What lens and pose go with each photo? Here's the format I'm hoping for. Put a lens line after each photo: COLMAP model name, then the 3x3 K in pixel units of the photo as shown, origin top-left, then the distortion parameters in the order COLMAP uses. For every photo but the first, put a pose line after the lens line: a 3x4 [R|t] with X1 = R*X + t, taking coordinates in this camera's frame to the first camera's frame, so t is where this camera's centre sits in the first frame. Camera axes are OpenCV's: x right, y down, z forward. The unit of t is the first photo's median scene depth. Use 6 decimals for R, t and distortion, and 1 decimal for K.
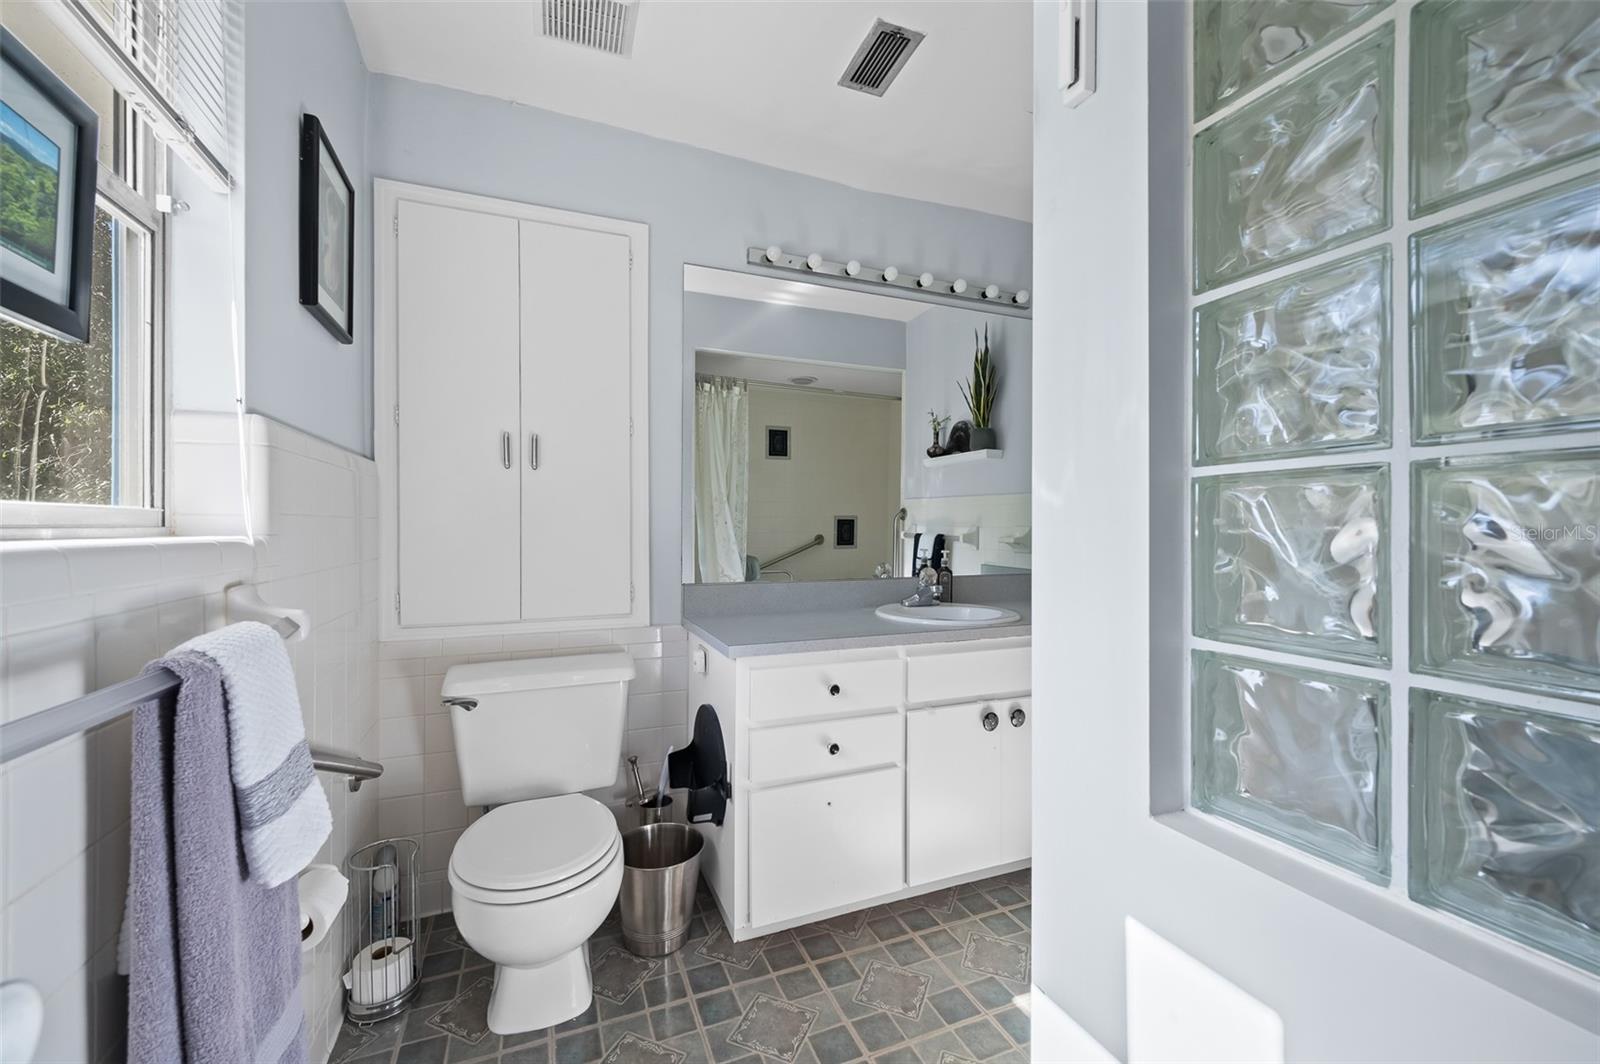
lens RADIAL K [[648.6, 0, 804.8], [0, 648.6, 523.3], [0, 0, 1]] dist [-0.002429, -0.001808]
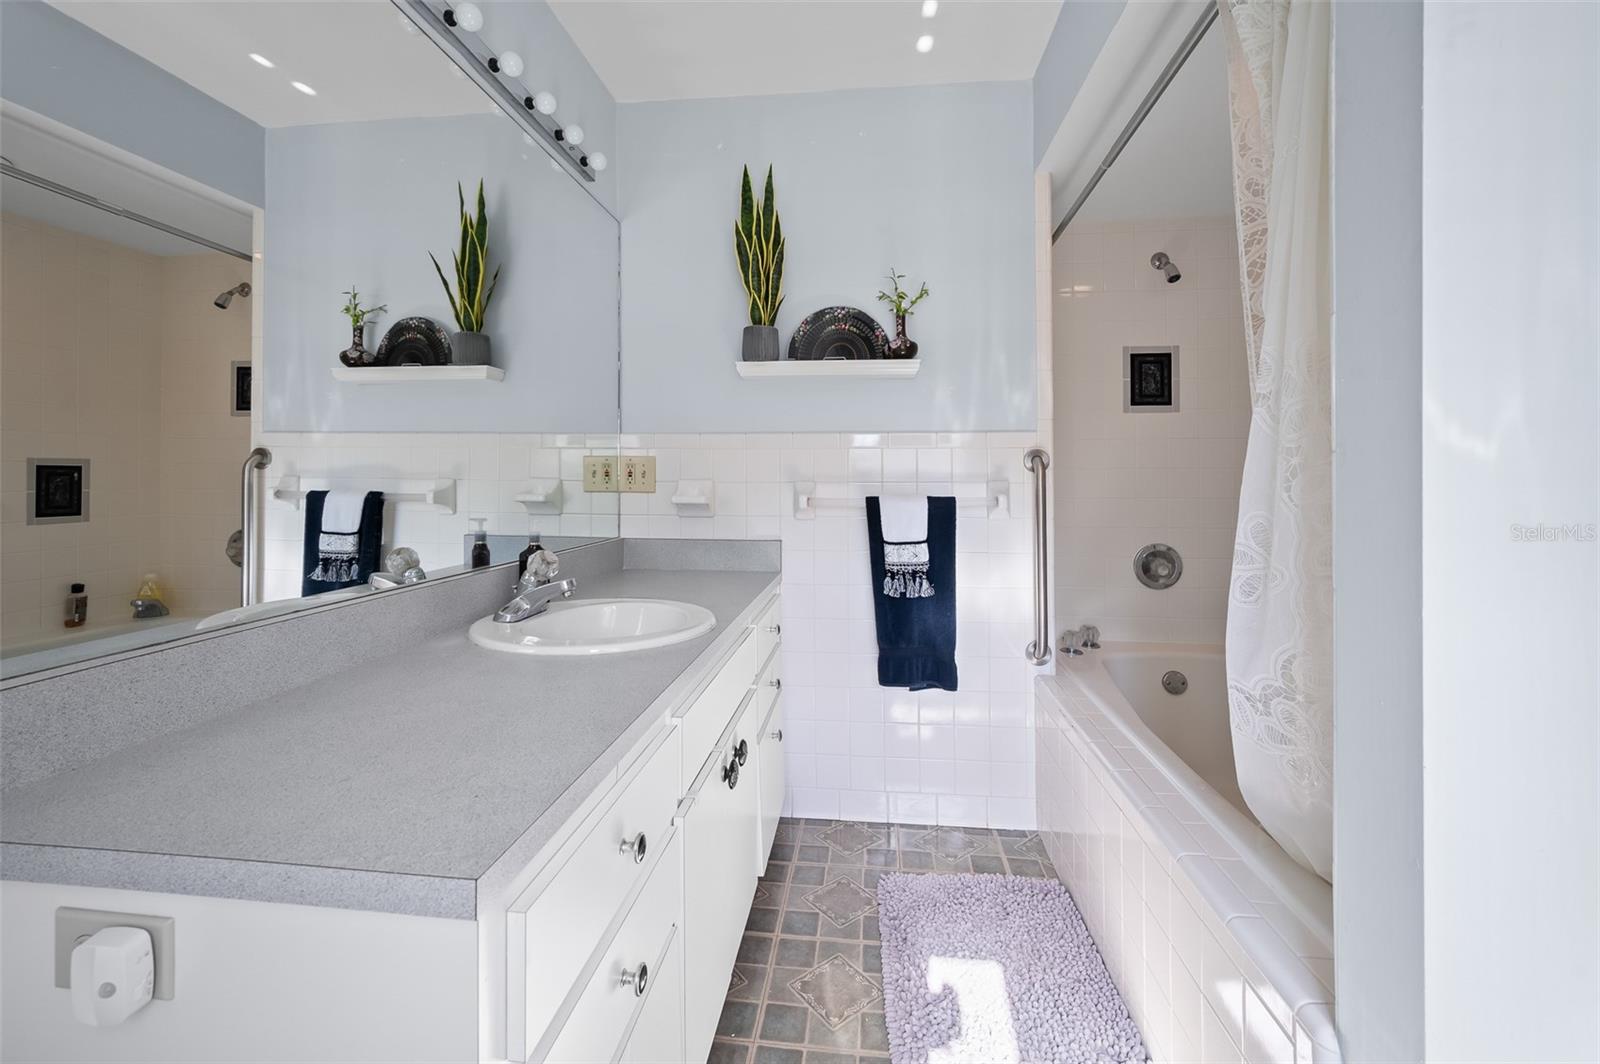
lens RADIAL K [[648.6, 0, 825.7], [0, 648.6, 473.4], [0, 0, 1]] dist [-0.002429, -0.001808]
pose [[0.474438, 0.004211, 0.880279, -0.129772], [-0.003011, 0.999990, -0.003161, -0.000180], [-0.880284, -0.001150, 0.474446, 0.317846]]
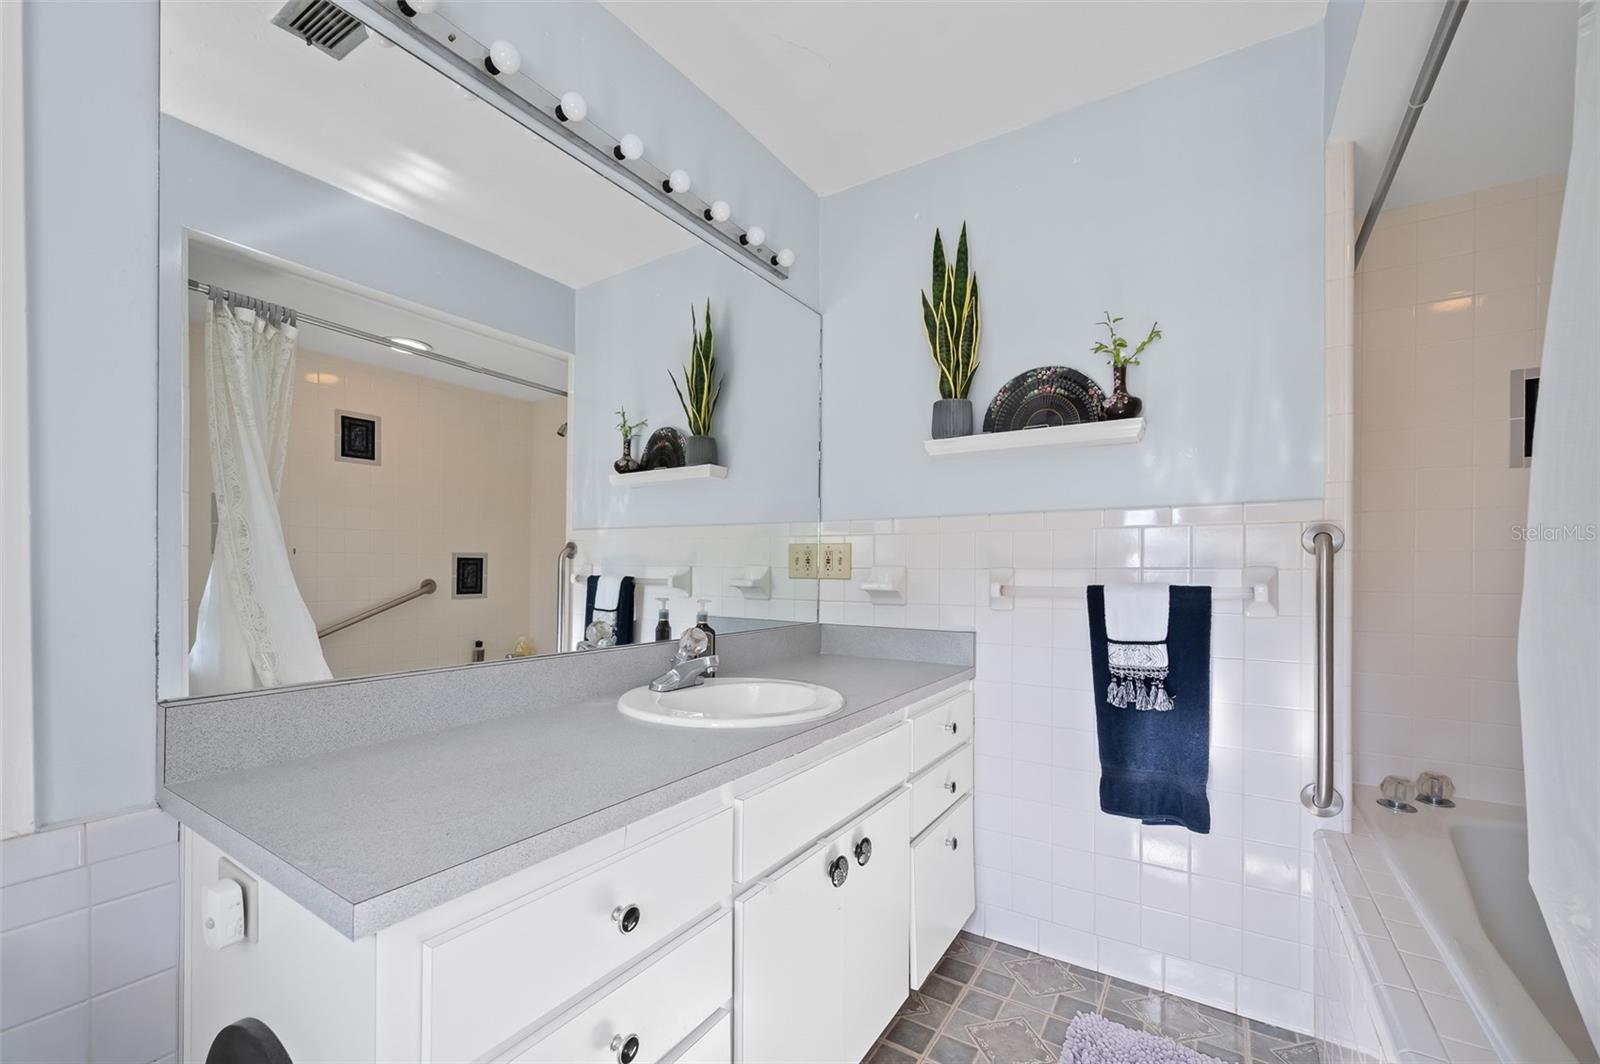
lens RADIAL K [[648.6, 0, 806.9], [0, 648.6, 574.0], [0, 0, 1]] dist [-0.002429, -0.001808]
pose [[0.822527, -0.002460, 0.568721, -0.052038], [-0.003342, 0.999952, 0.009159, 0.006030], [-0.568716, -0.009435, 0.822480, 0.270336]]
